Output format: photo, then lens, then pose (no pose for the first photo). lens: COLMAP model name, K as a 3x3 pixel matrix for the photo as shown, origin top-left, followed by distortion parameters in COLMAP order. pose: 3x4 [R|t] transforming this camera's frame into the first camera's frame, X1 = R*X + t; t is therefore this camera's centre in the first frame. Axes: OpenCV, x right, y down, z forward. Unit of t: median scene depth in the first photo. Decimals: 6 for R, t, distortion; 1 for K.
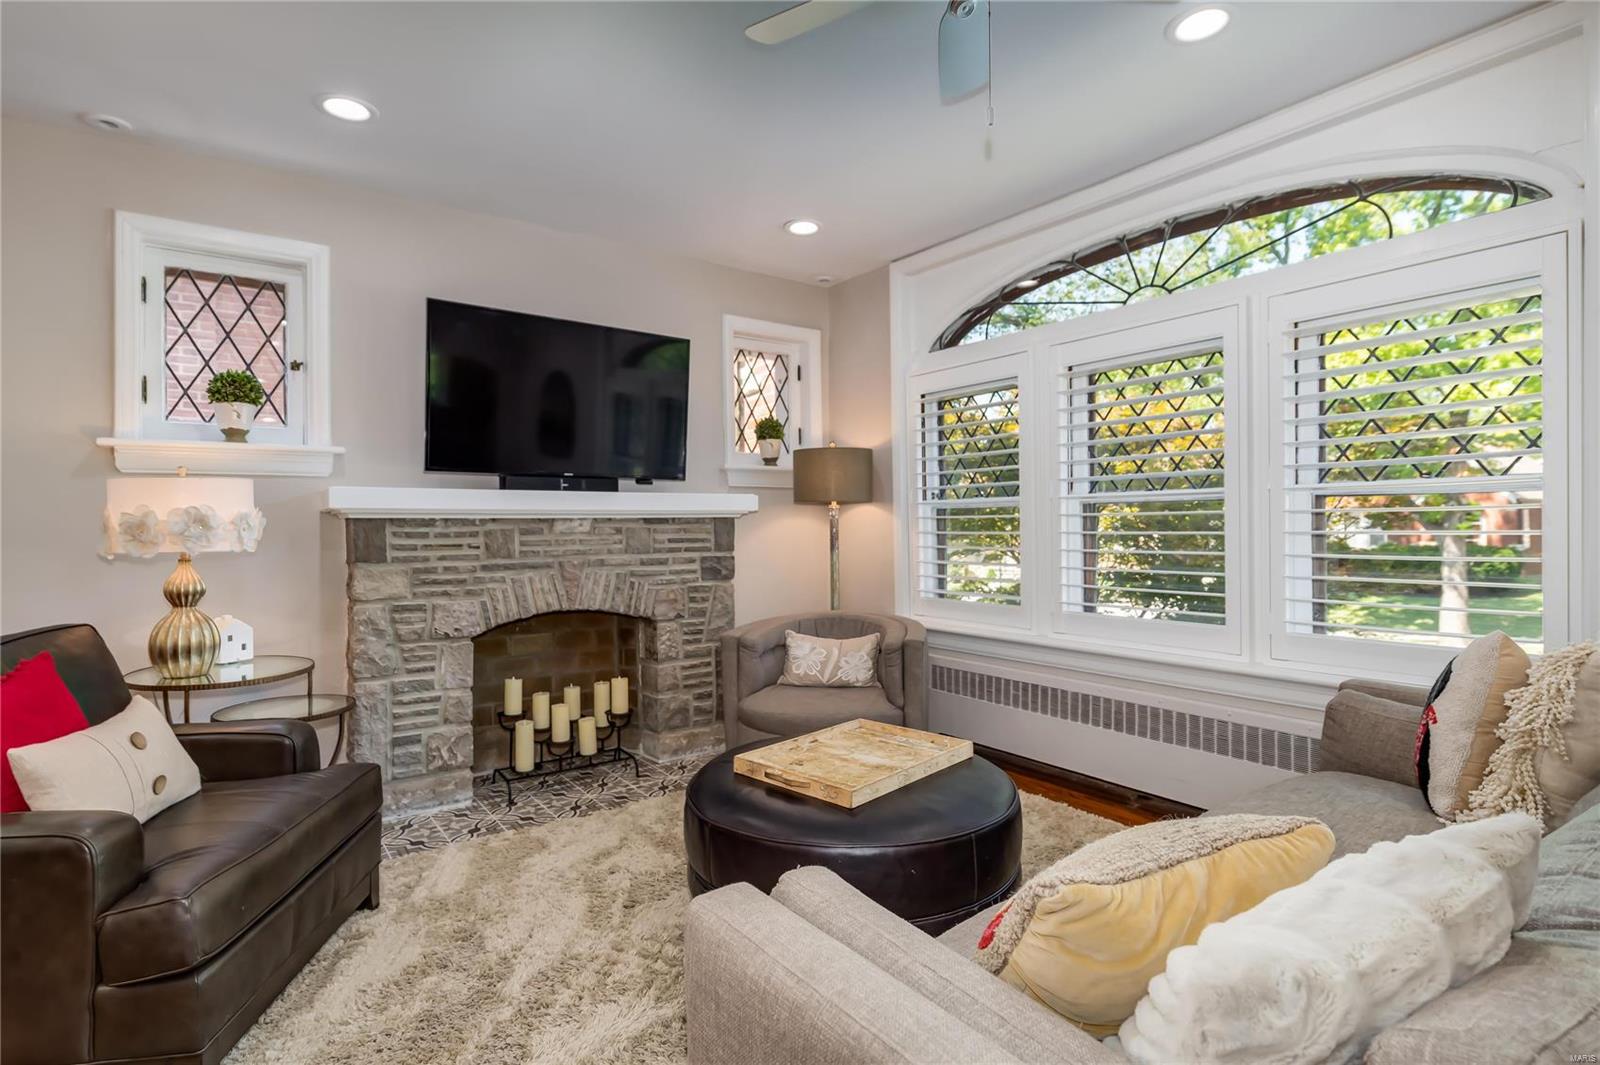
lens RADIAL K [[793.2, 0, 804.0], [0, 793.2, 533.0], [0, 0, 1]] dist [0.006827, -0.003672]
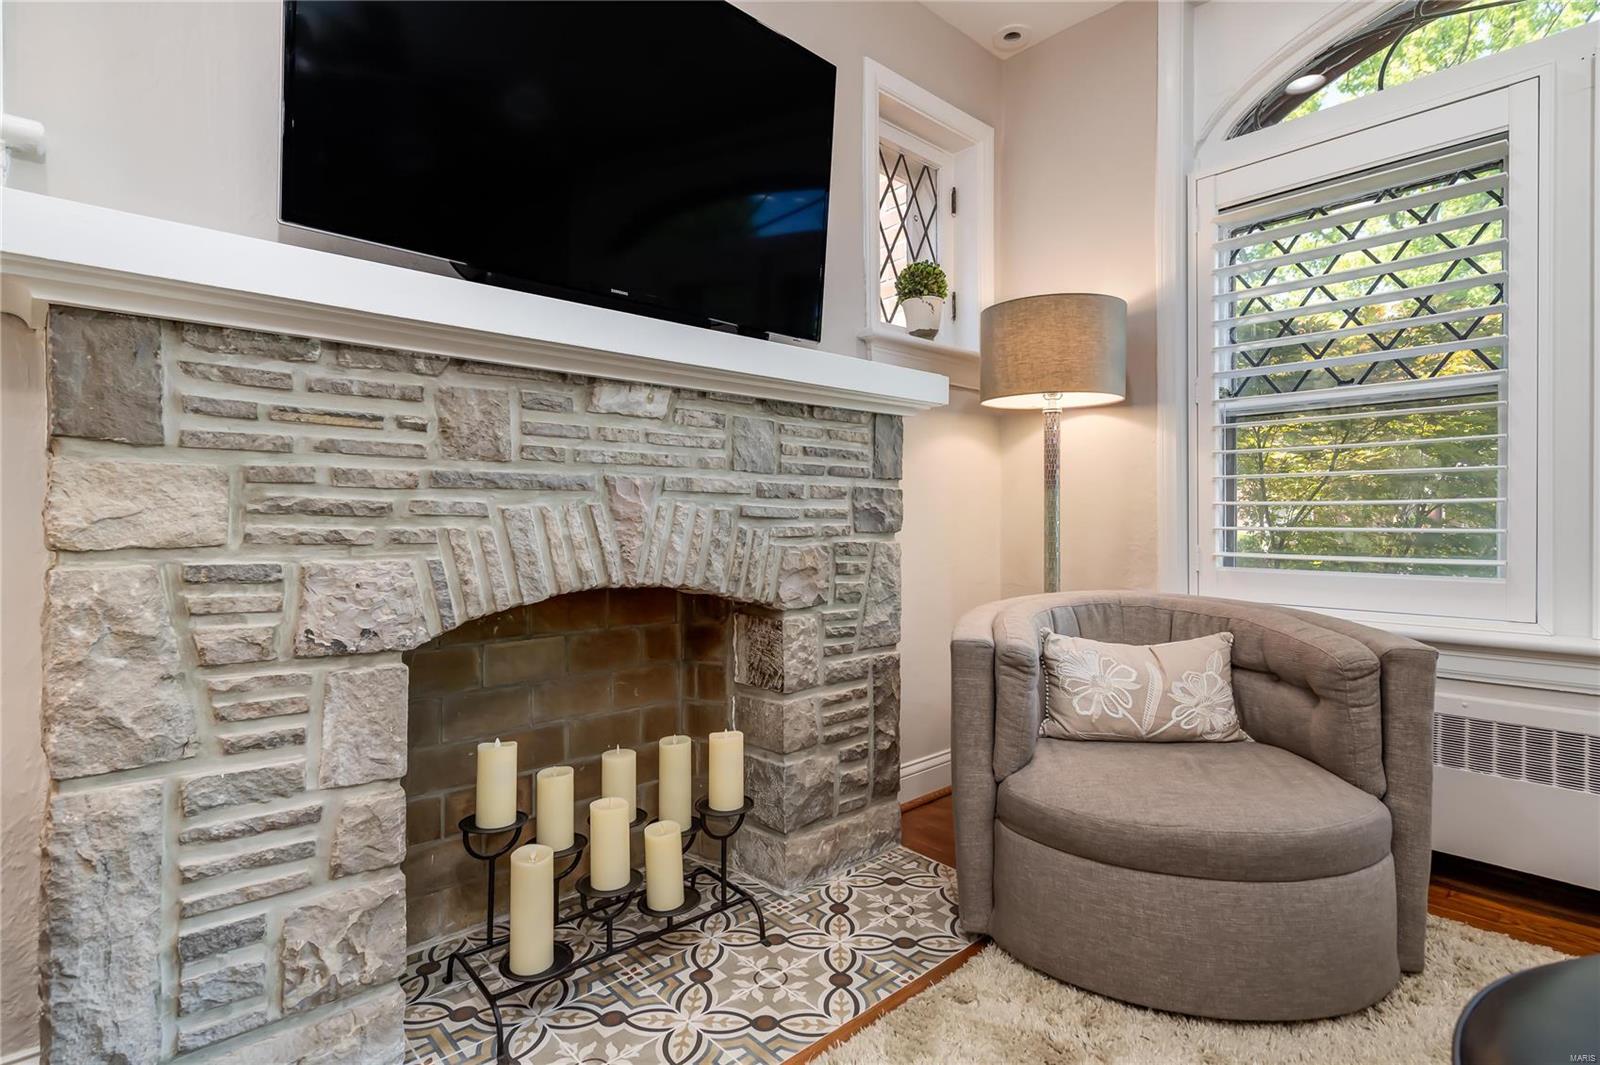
lens RADIAL K [[793.2, 0, 791.2], [0, 793.2, 527.5], [0, 0, 1]] dist [0.006827, -0.003672]
pose [[0.995436, 0.004391, 0.095336, -0.242408], [-0.004105, 0.999986, -0.003198, 0.063877], [-0.095348, 0.002792, 0.995440, 0.537481]]
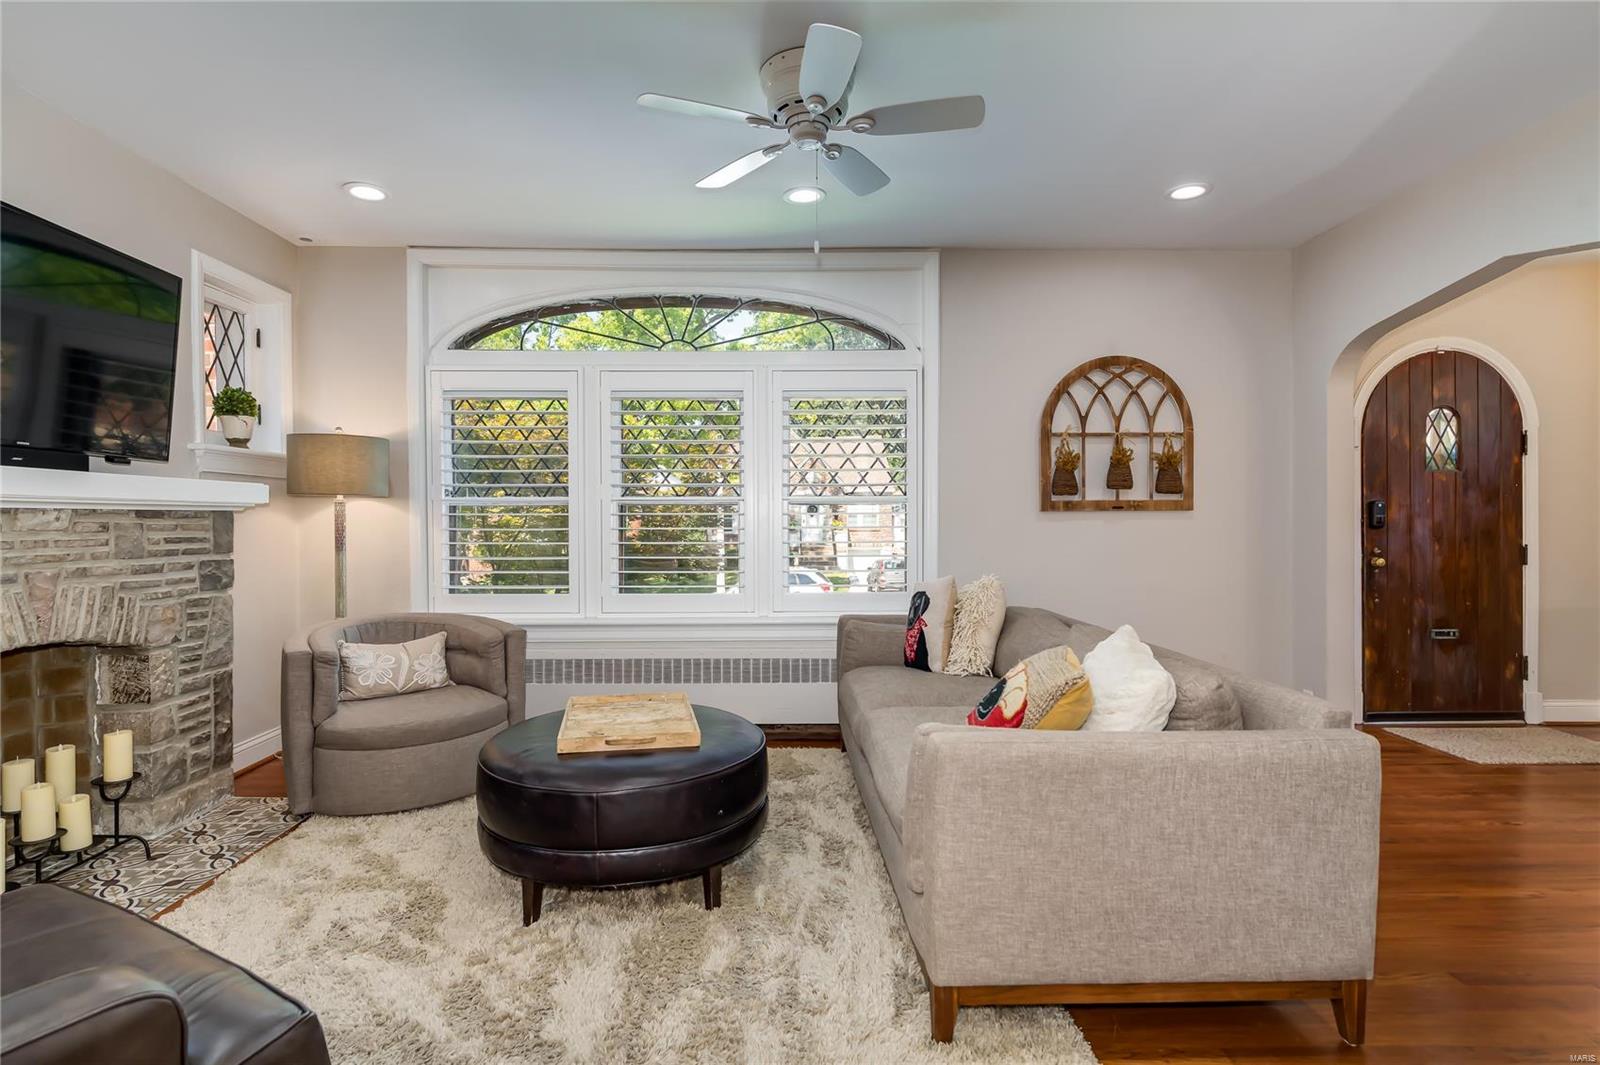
lens RADIAL K [[793.2, 0, 798.1], [0, 793.2, 530.9], [0, 0, 1]] dist [0.006827, -0.003672]
pose [[0.574339, -0.003151, 0.818611, -0.474881], [0.005519, 0.999985, -0.000023, 0.004001], [-0.818599, 0.004532, 0.574348, 0.079243]]
